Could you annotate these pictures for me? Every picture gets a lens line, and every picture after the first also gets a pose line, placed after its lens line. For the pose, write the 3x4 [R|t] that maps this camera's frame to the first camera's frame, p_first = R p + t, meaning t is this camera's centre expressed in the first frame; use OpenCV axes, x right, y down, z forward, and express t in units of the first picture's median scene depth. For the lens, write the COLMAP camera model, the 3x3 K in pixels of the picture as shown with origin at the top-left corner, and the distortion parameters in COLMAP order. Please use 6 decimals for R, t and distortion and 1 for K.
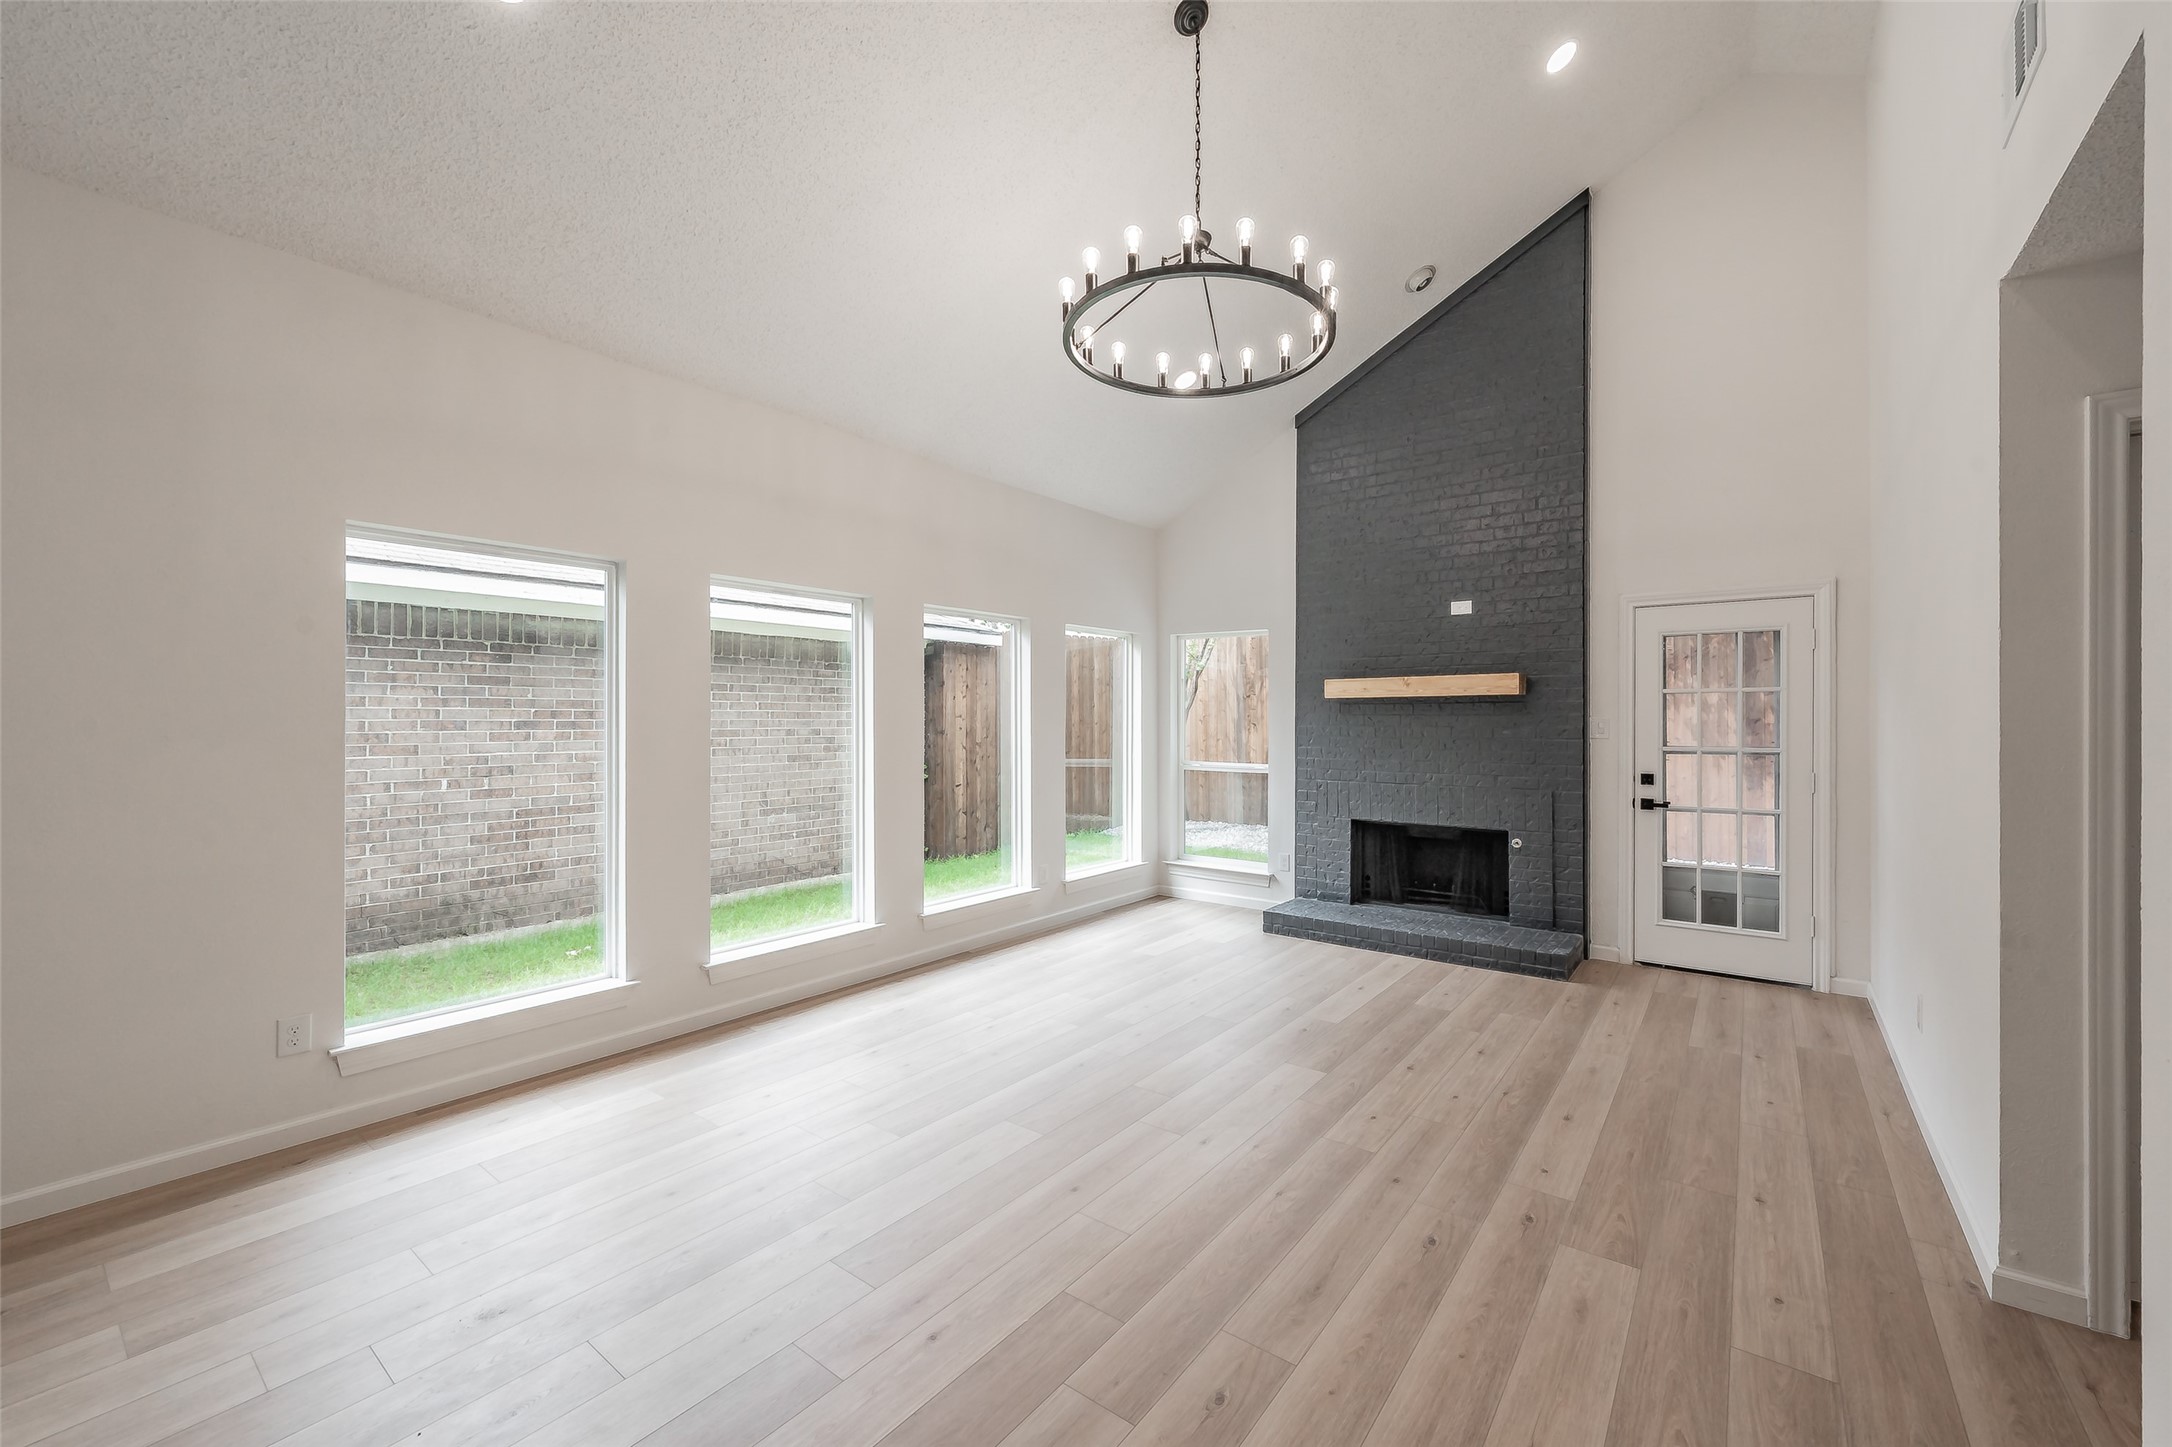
lens RADIAL K [[851.3, 0, 1089.8], [0, 851.3, 718.5], [0, 0, 1]] dist [0.000360, 0.000401]
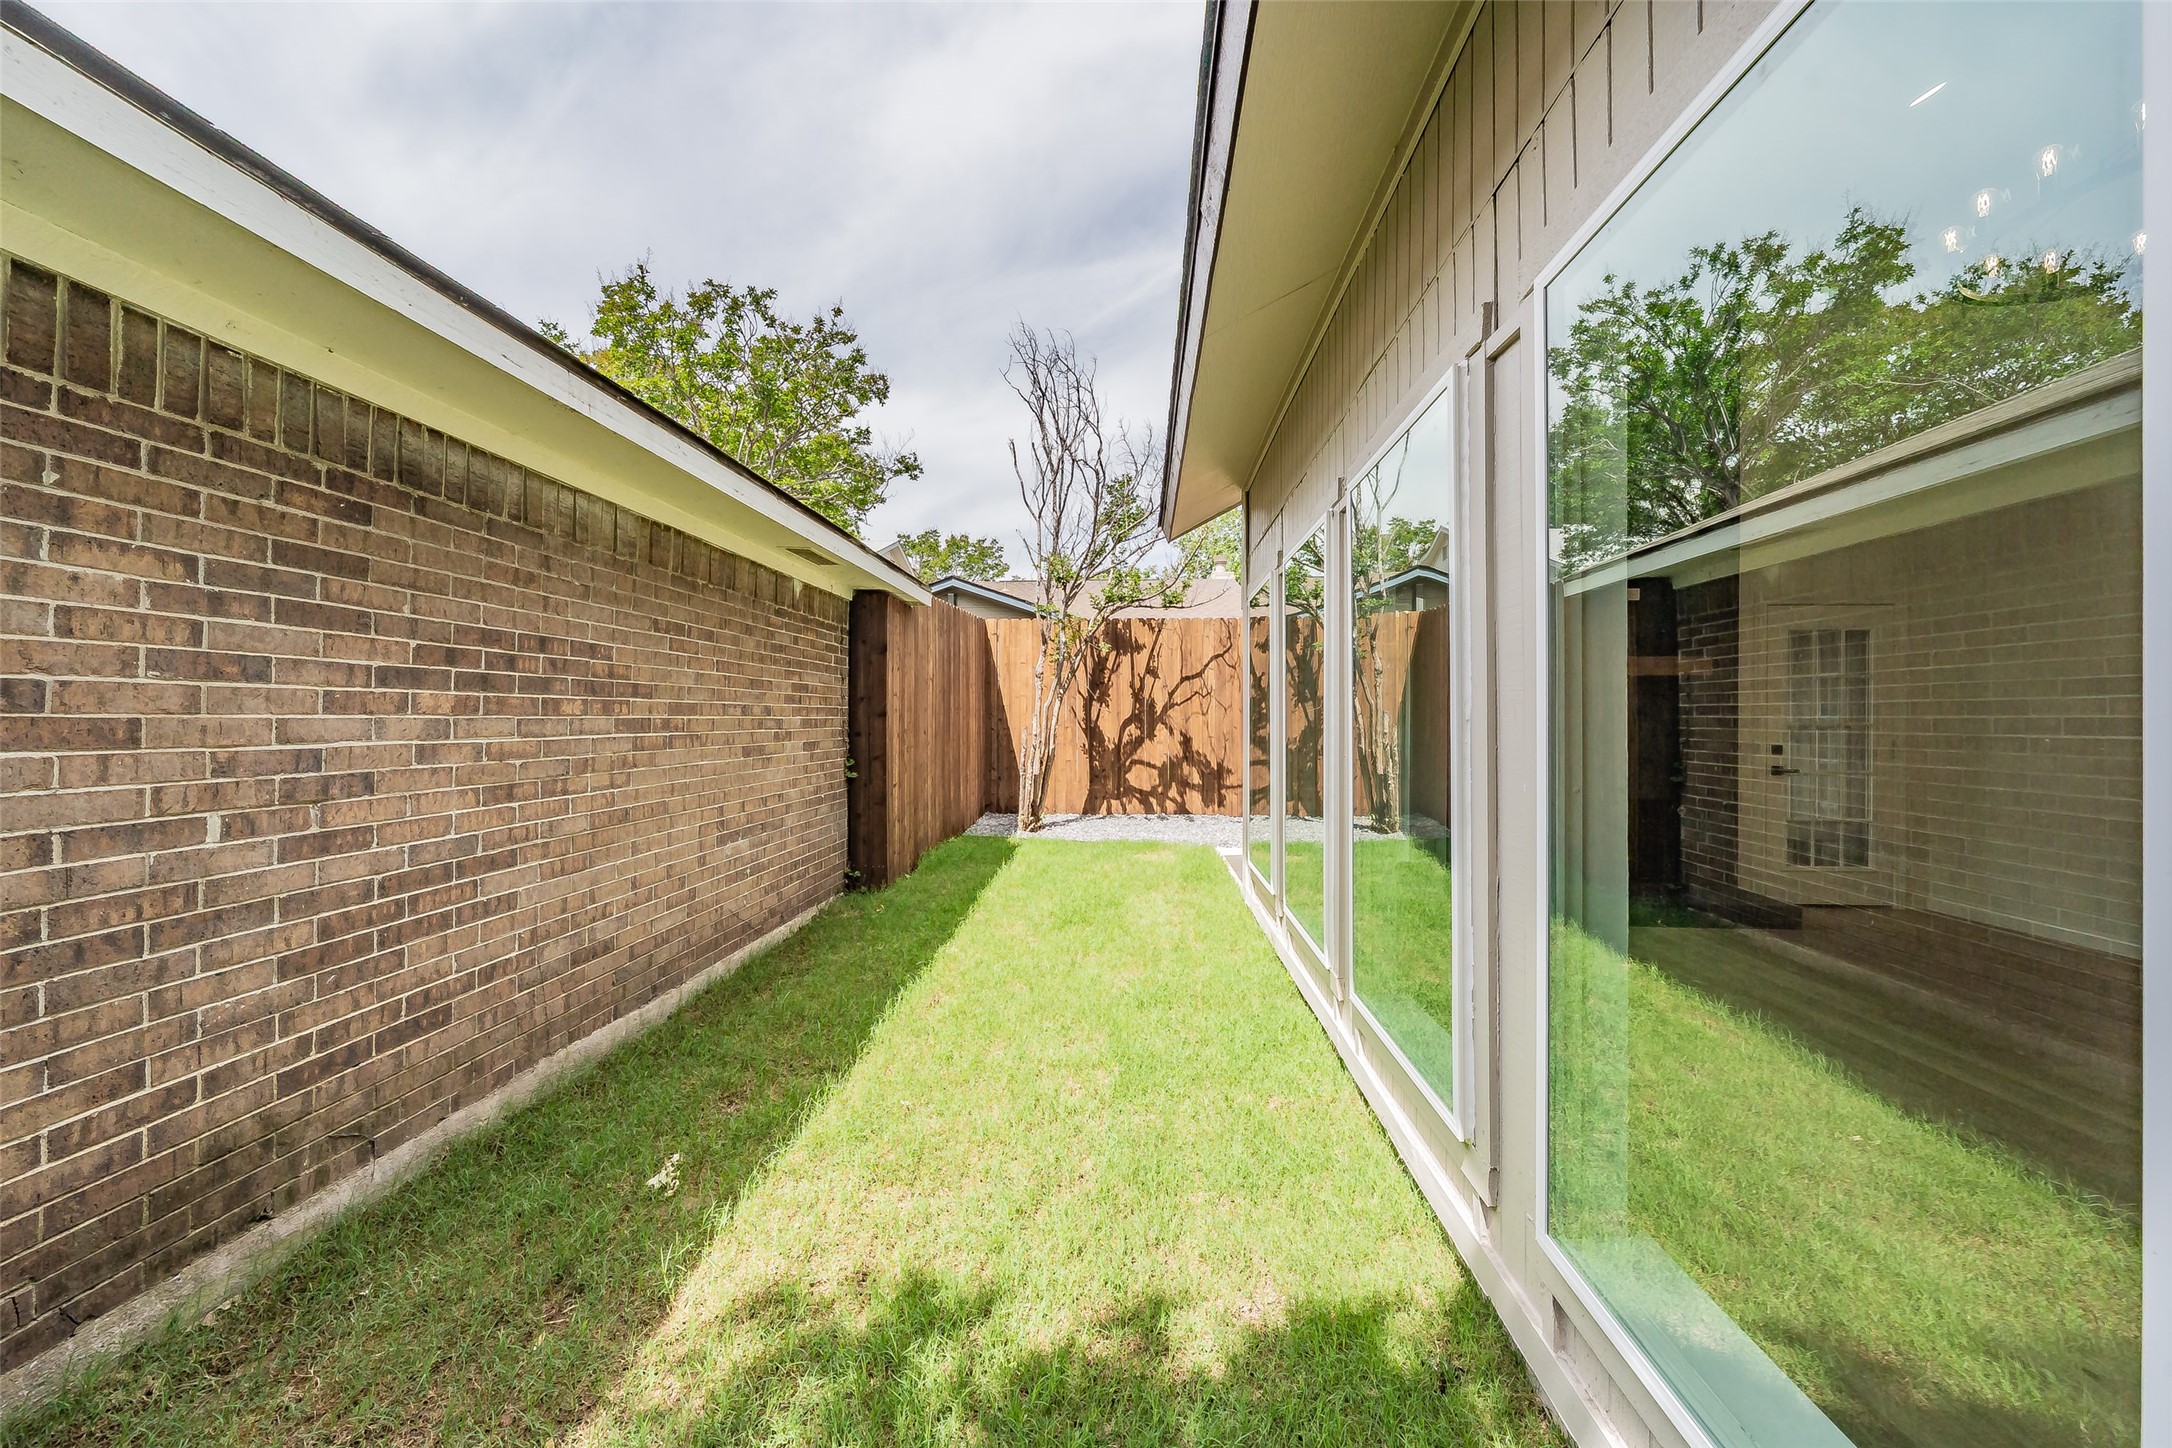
lens RADIAL K [[782.7, 0, 1073.8], [0, 782.7, 721.2], [0, 0, 1]] dist [-0.000036, 0.000497]
pose [[0.831300, 0.003994, 0.555810, -0.611722], [-0.007322, 0.999966, 0.003766, 0.026505], [-0.555776, -0.007201, 0.831301, 0.495406]]
